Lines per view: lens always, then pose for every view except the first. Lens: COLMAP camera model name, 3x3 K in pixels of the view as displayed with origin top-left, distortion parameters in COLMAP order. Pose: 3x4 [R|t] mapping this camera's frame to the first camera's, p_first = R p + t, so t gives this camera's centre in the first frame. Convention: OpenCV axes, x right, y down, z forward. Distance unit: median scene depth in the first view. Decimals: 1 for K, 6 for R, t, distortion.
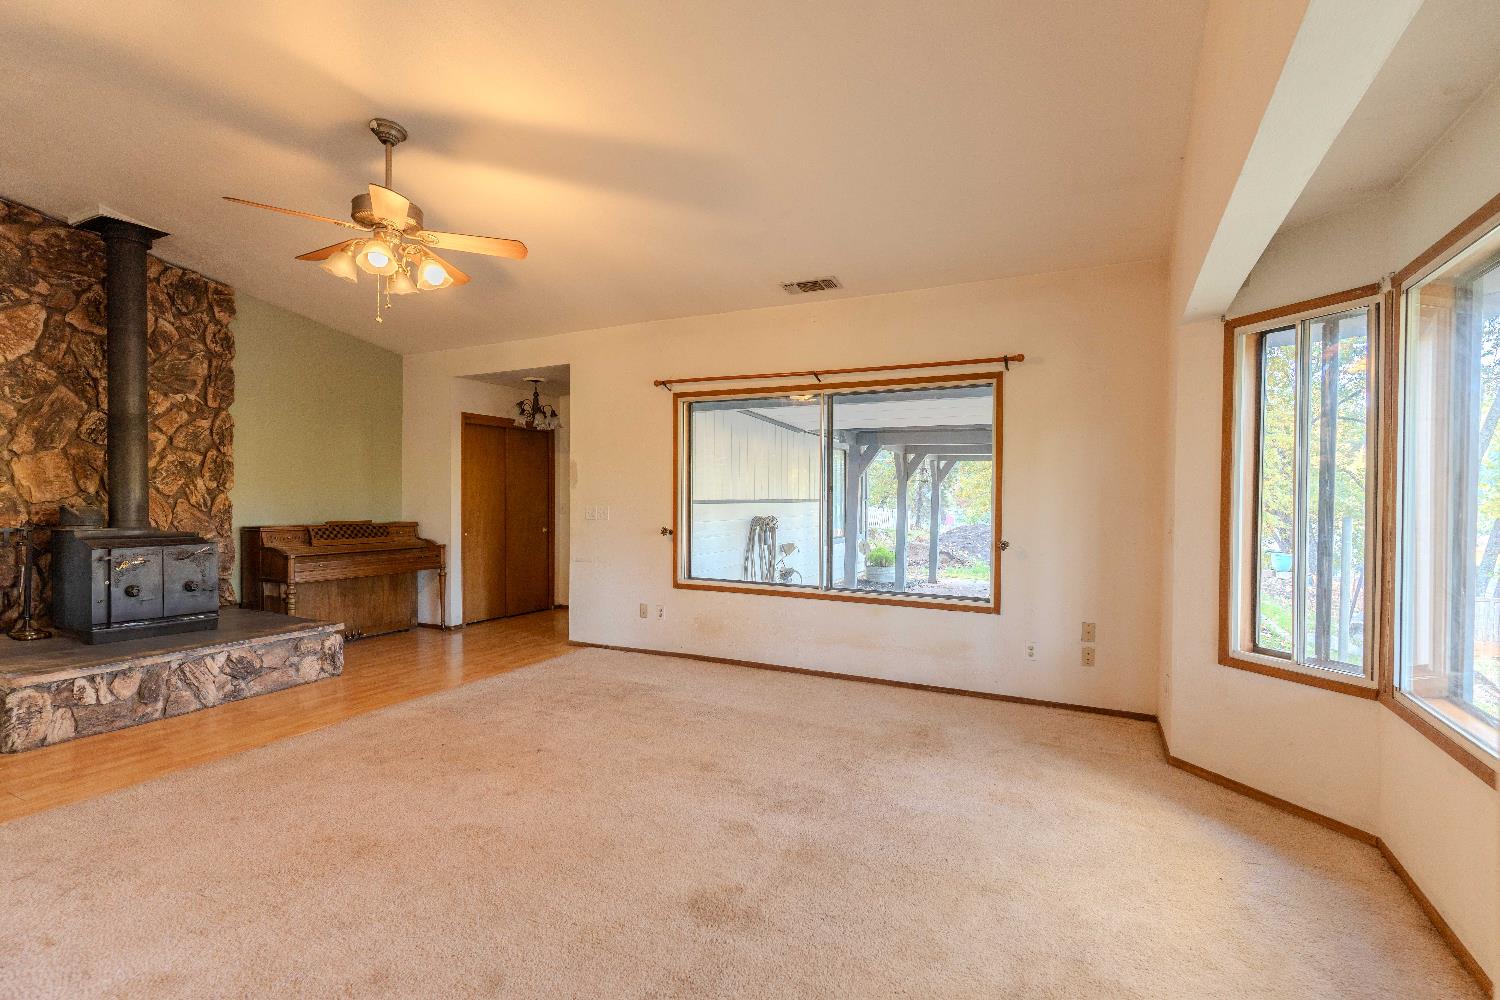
lens RADIAL K [[704.6, 0, 745.2], [0, 704.6, 500.2], [0, 0, 1]] dist [-0.000070, 0.000600]
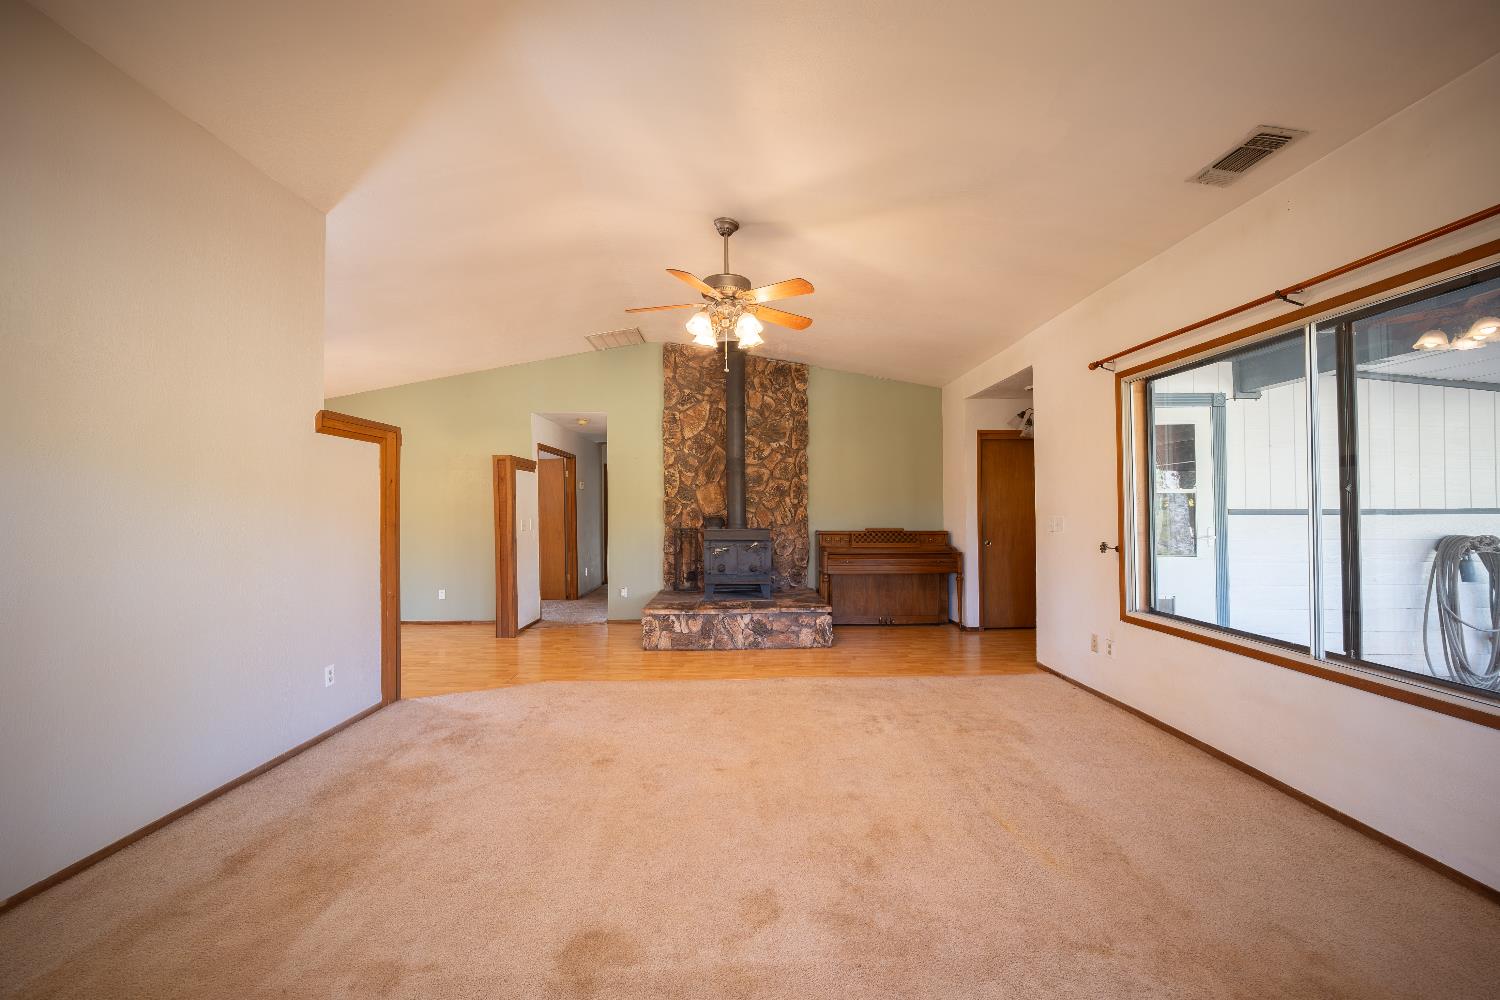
lens RADIAL K [[594.5, 0, 744.1], [0, 594.5, 502.7], [0, 0, 1]] dist [-0.018939, 0.001431]
pose [[0.468028, -0.019691, -0.883494, 0.330954], [0.001411, 0.999767, -0.021535, 0.008016], [0.883713, 0.008833, 0.467946, 0.374345]]
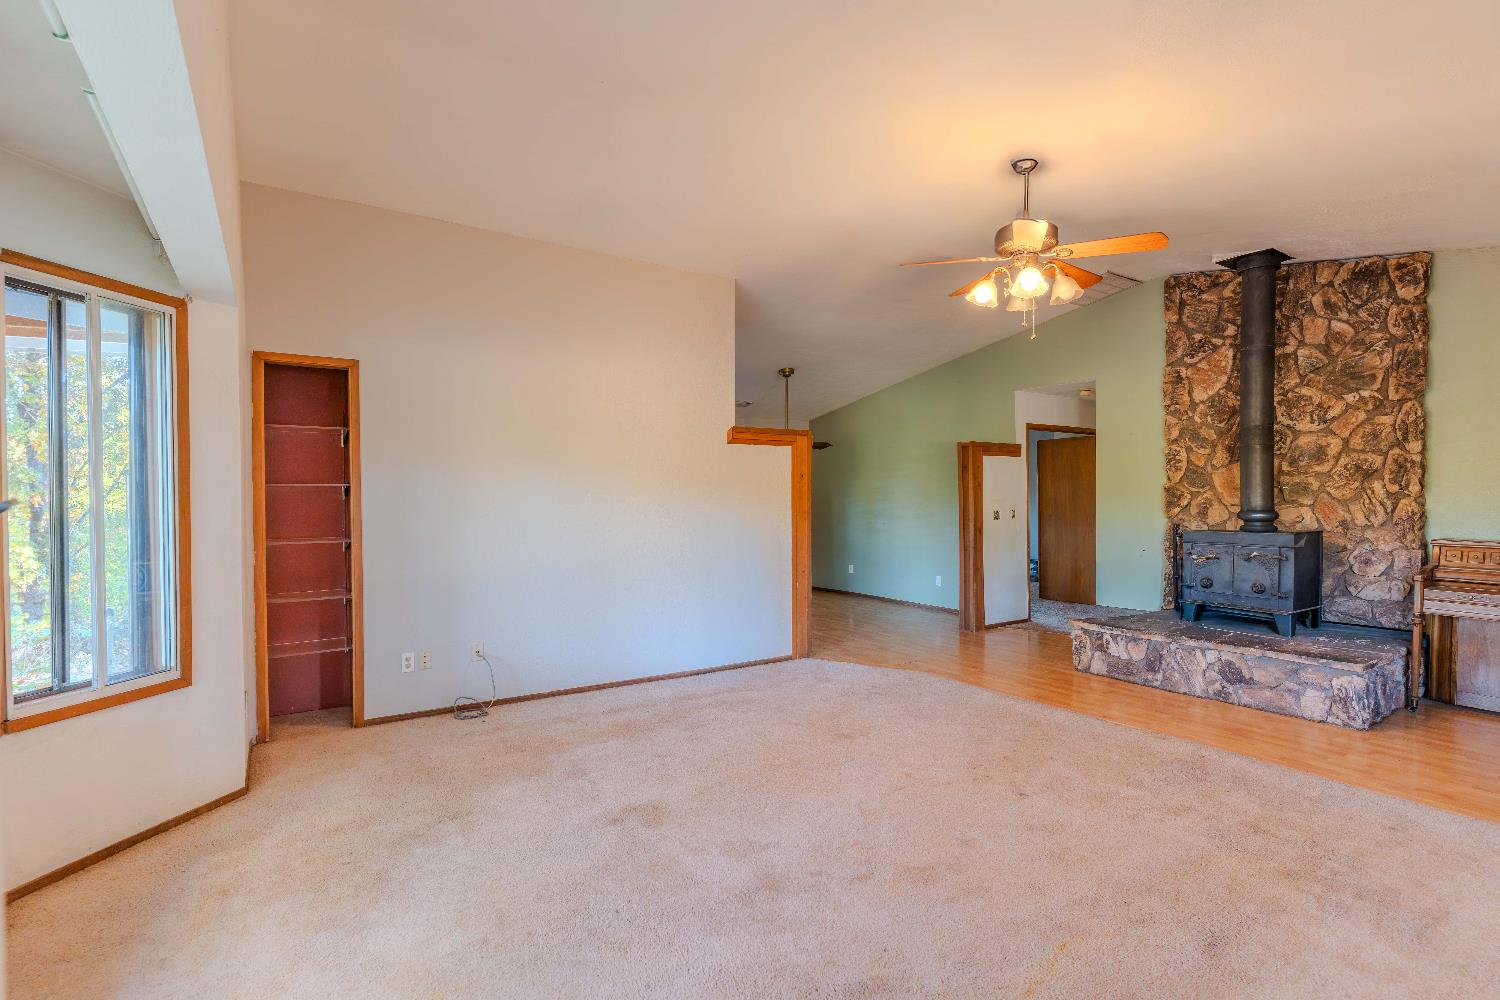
lens RADIAL K [[704.6, 0, 751.5], [0, 704.6, 500.6], [0, 0, 1]] dist [-0.000070, 0.000600]
pose [[-0.481701, 0.002439, -0.876332, 0.461991], [-0.007659, 0.999946, 0.006993, -0.007423], [0.876302, 0.010080, -0.481656, 0.827308]]
